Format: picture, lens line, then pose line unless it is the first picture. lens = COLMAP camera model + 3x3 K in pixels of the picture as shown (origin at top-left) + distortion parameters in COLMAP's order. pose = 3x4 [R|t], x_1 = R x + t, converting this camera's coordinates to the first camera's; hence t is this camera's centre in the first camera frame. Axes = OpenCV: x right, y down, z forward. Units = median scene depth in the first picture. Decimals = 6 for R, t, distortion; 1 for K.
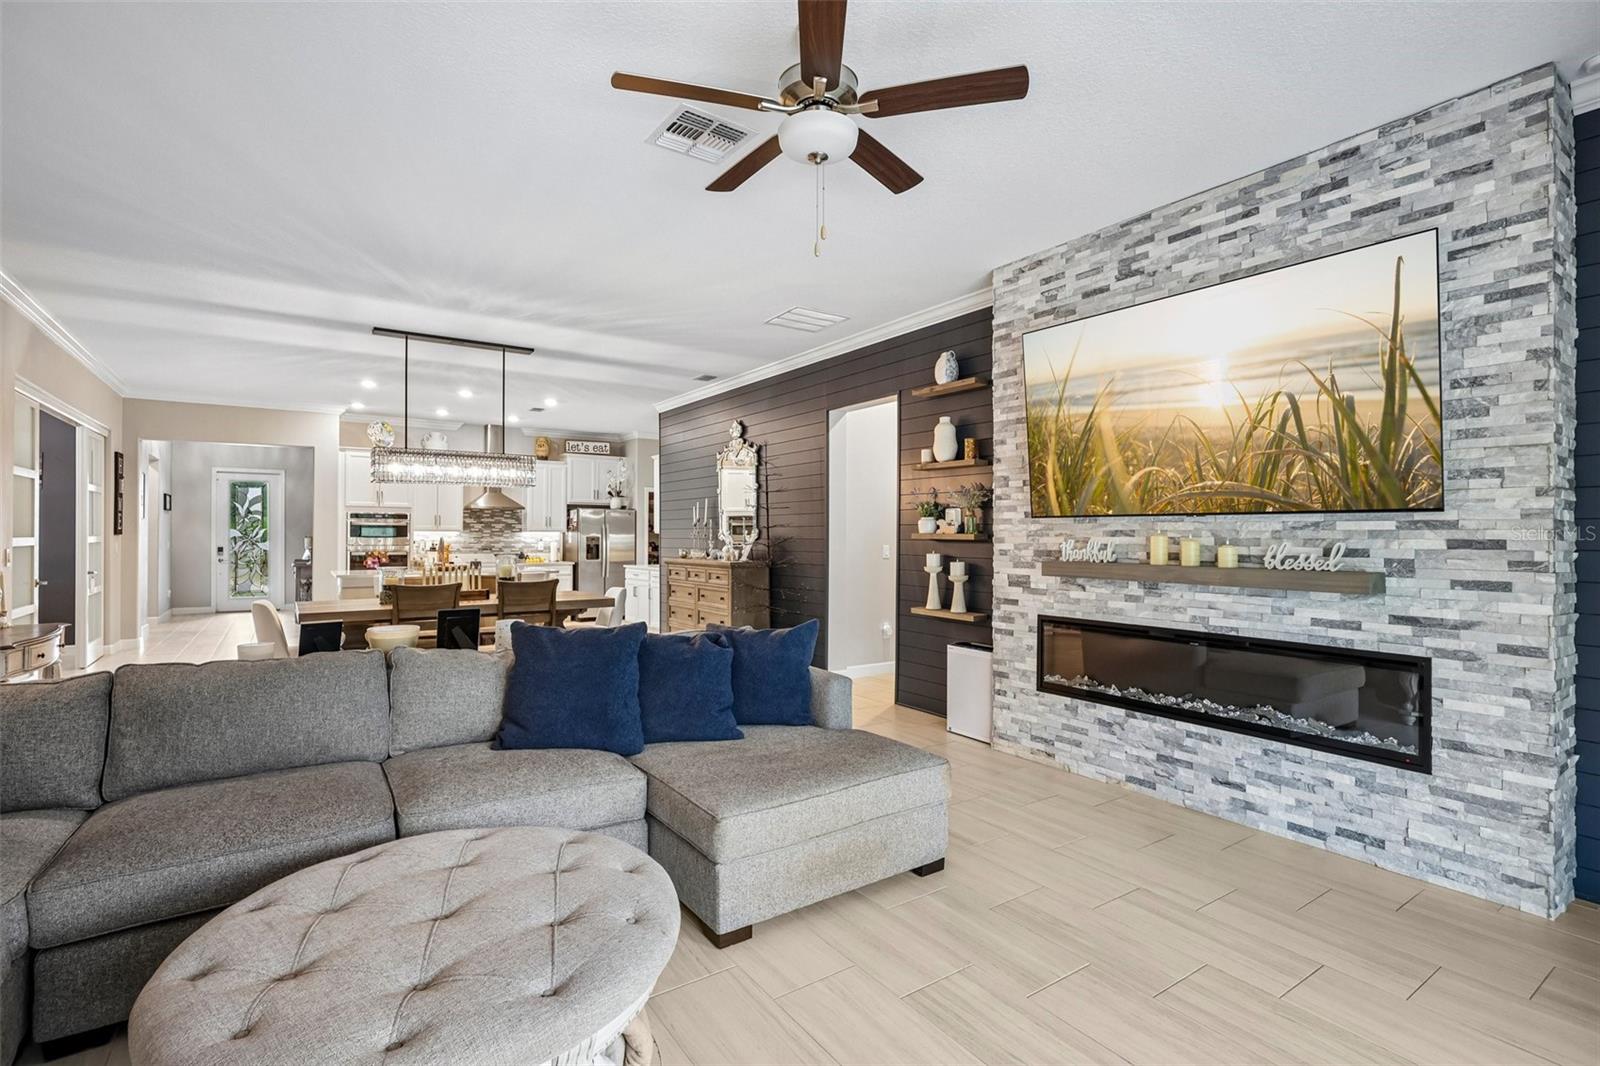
lens RADIAL K [[746.7, 0, 795.5], [0, 746.7, 532.6], [0, 0, 1]] dist [-0.000420, 0.000392]
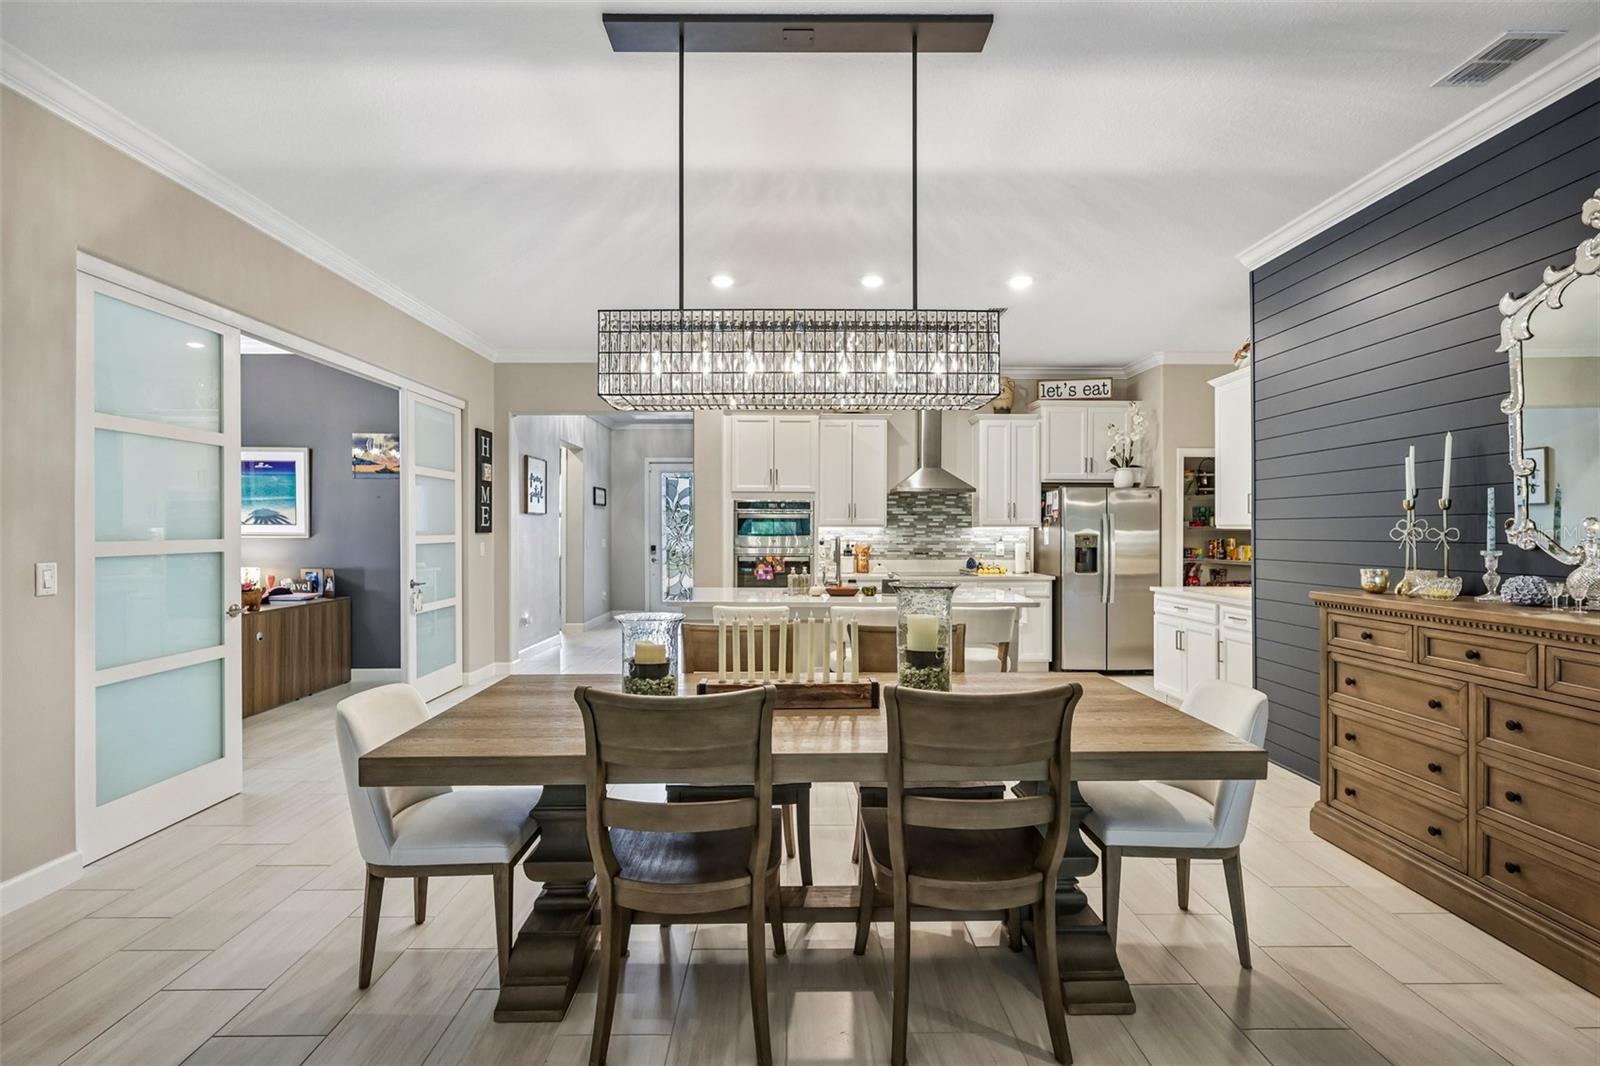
lens RADIAL K [[746.0, 0, 798.5], [0, 746.0, 529.8], [0, 0, 1]] dist [-0.002221, 0.000364]
pose [[0.833519, -0.002818, -0.552484, -0.402304], [0.004178, 0.999991, 0.001203, 0.000214], [0.552475, -0.003311, 0.833523, 1.132018]]
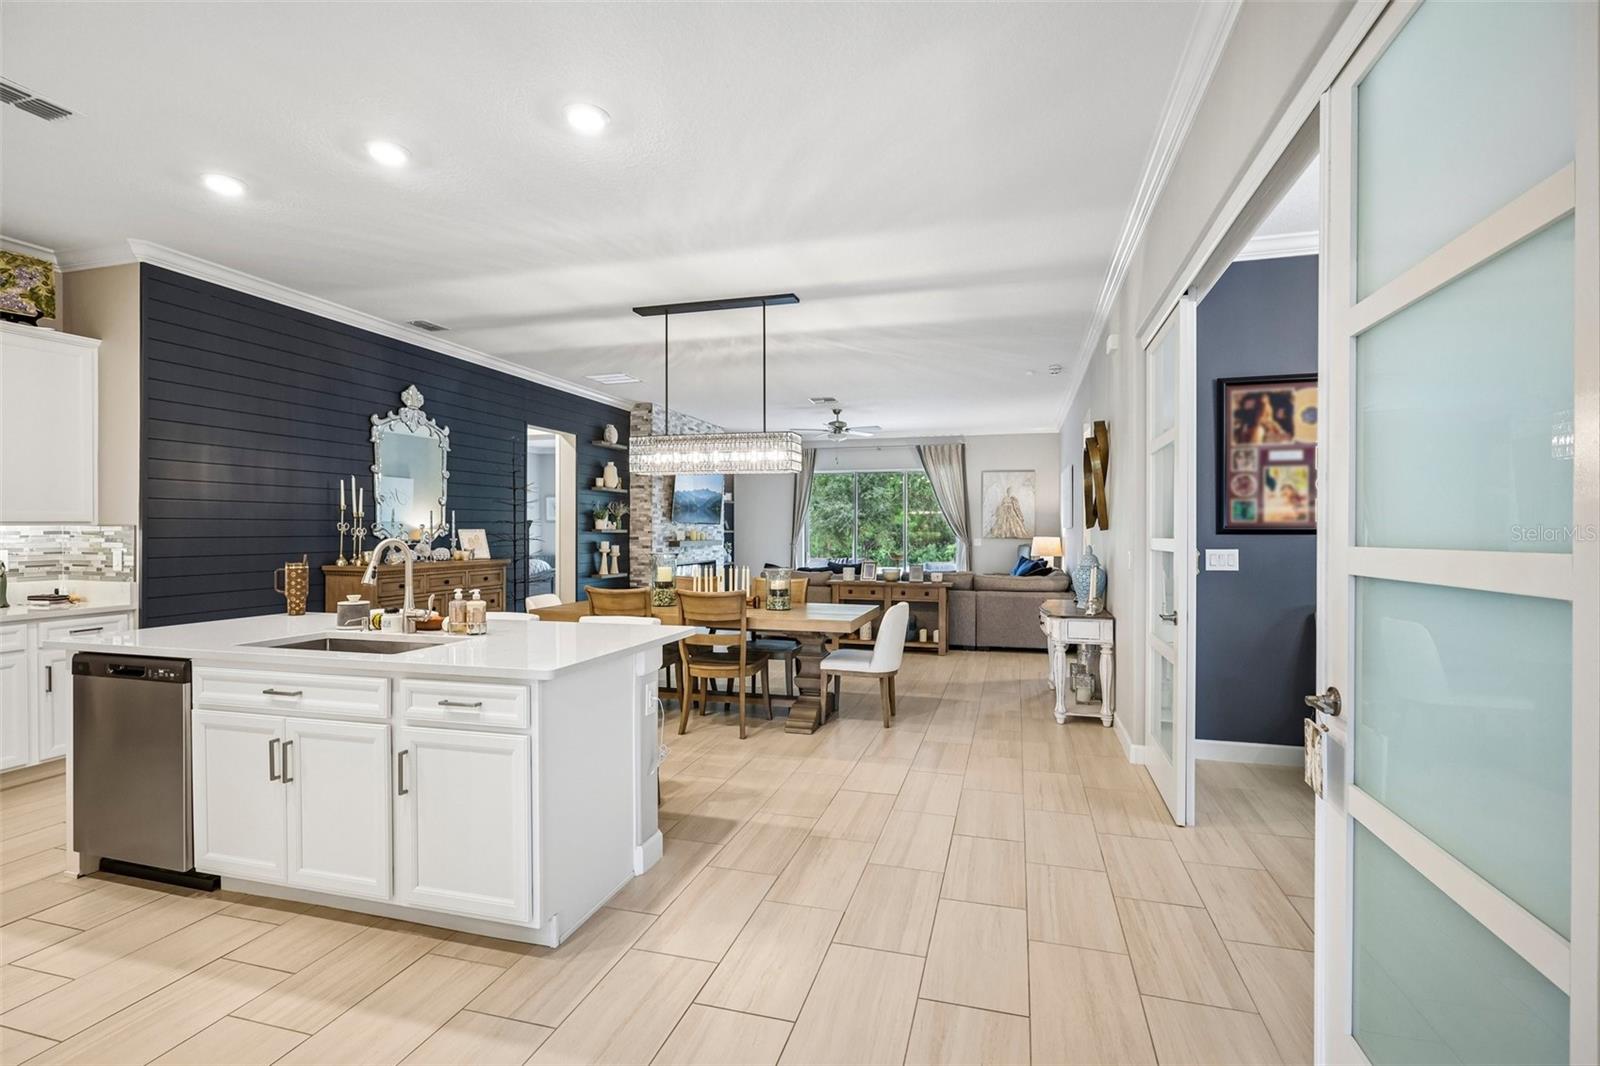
lens RADIAL K [[746.0, 0, 798.5], [0, 746.0, 529.8], [0, 0, 1]] dist [-0.002221, 0.000364]
pose [[-0.638760, -0.002906, 0.769401, -1.966891], [-0.004092, 0.999992, 0.000380, 0.000961], [-0.769395, -0.002906, -0.638766, 2.459755]]
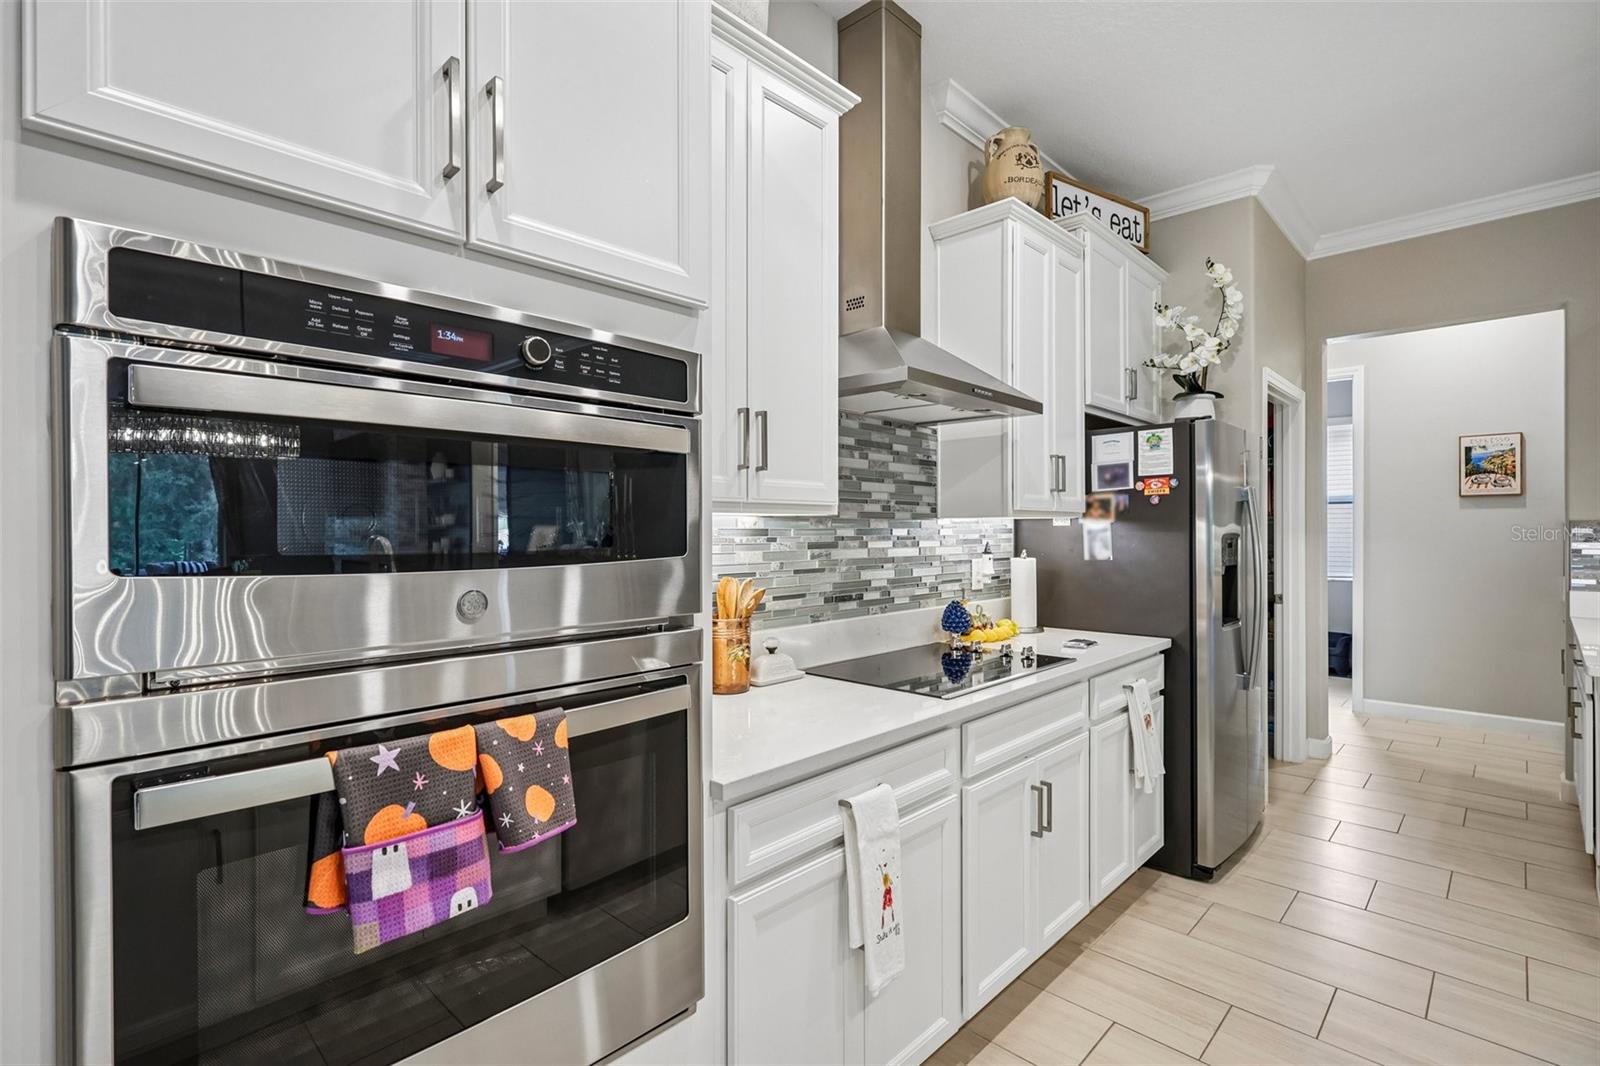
lens RADIAL K [[746.0, 0, 798.5], [0, 746.0, 529.8], [0, 0, 1]] dist [-0.002221, 0.000364]
pose [[0.978598, -0.004660, 0.205730, -1.402500], [0.003160, 0.999966, 0.007615, 0.003236], [-0.205759, -0.006802, 0.978579, 2.351605]]
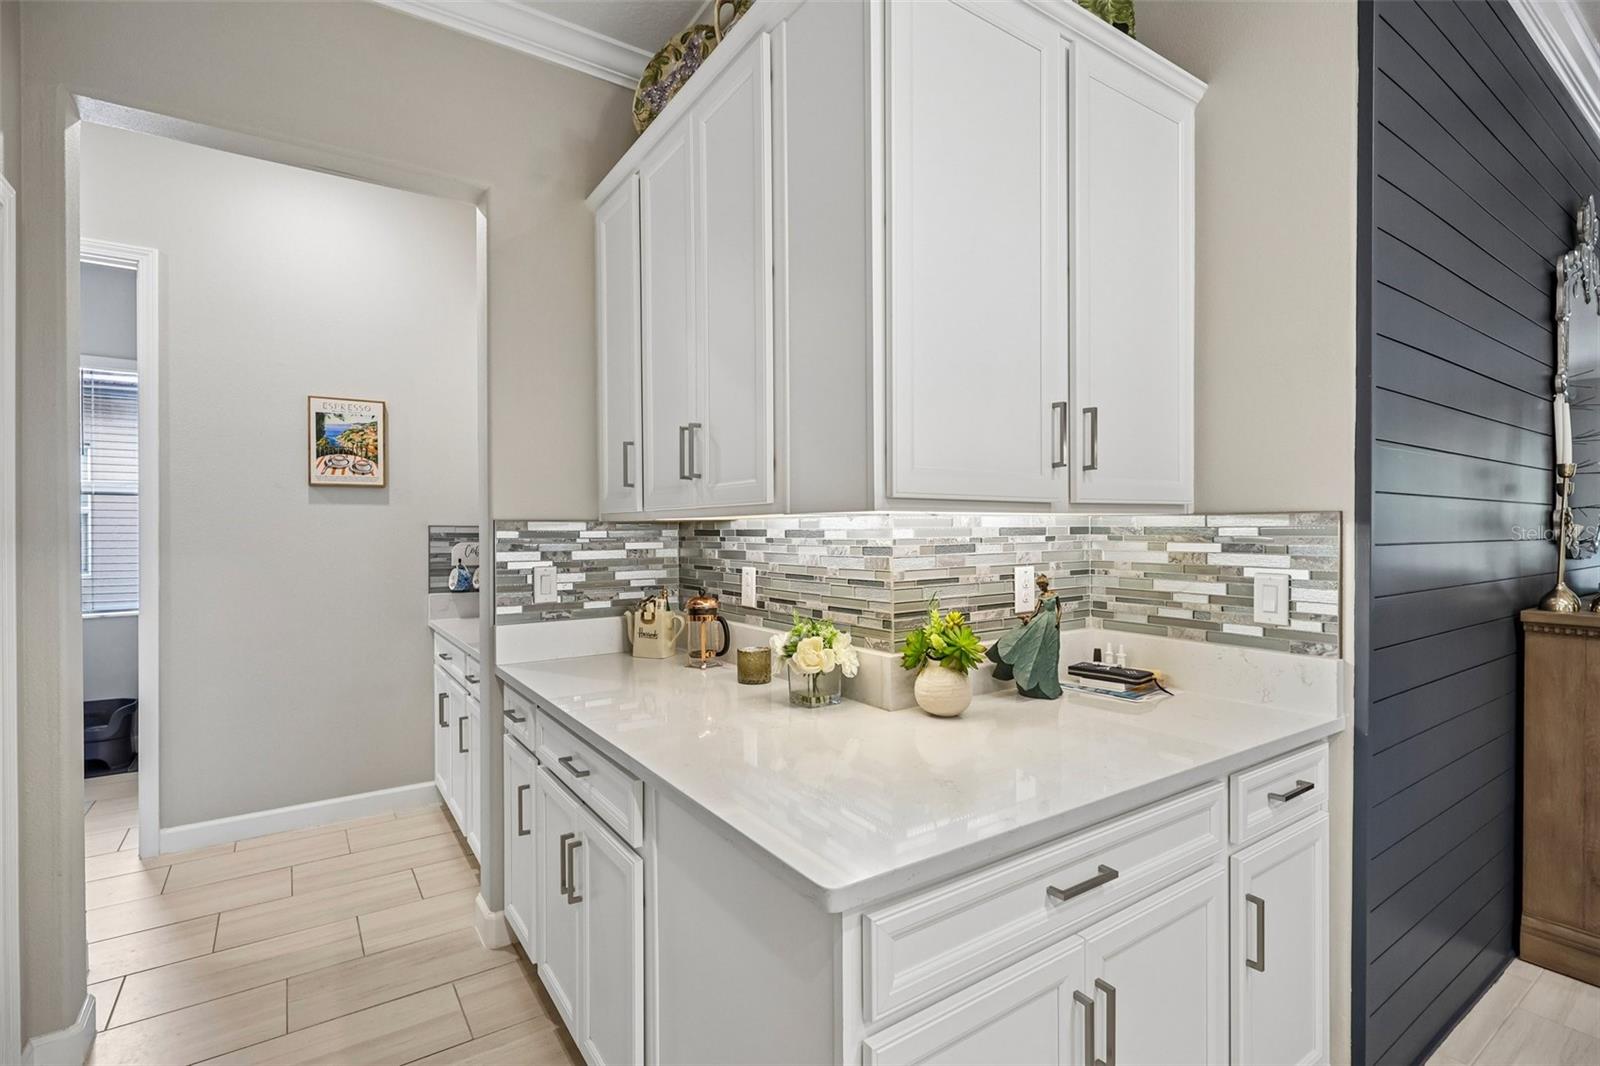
lens RADIAL K [[746.0, 0, 798.5], [0, 746.0, 529.8], [0, 0, 1]] dist [-0.002221, 0.000364]
pose [[-0.004824, -0.000409, 0.999988, -0.854958], [-0.001693, 0.999998, 0.000401, 0.010268], [-0.999987, -0.001691, -0.004825, 2.841877]]
